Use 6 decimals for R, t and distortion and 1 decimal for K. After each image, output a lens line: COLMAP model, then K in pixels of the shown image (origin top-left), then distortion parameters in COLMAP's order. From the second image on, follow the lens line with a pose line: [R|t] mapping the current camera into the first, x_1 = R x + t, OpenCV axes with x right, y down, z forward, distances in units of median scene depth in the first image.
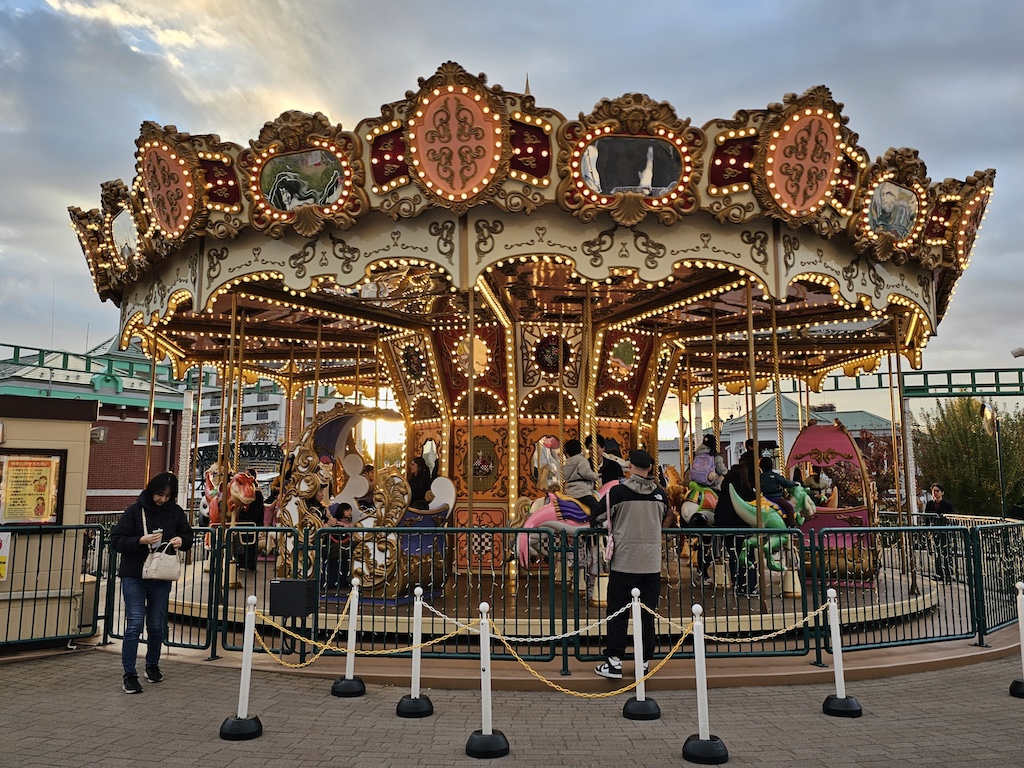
lens RADIAL K [[837.0, 0, 512.0], [0, 837.0, 384.0], [0, 0, 1]] dist [0.013758, 0.003396]
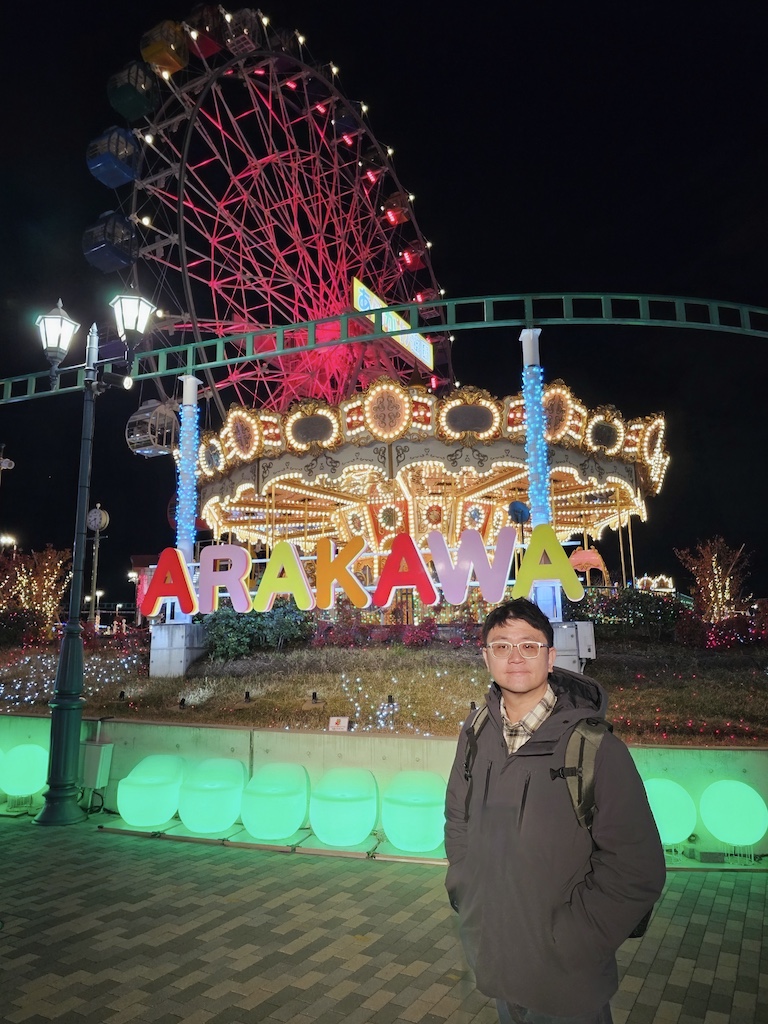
lens RADIAL K [[684.8, 0, 384.0], [0, 684.8, 512.0], [0, 0, 1]] dist [-0.001025, -0.000075]
pose [[0.999405, -0.025658, -0.023061, -0.027696], [0.023888, 0.996972, -0.073999, 0.066976], [0.024889, 0.073404, 0.996992, -0.493407]]
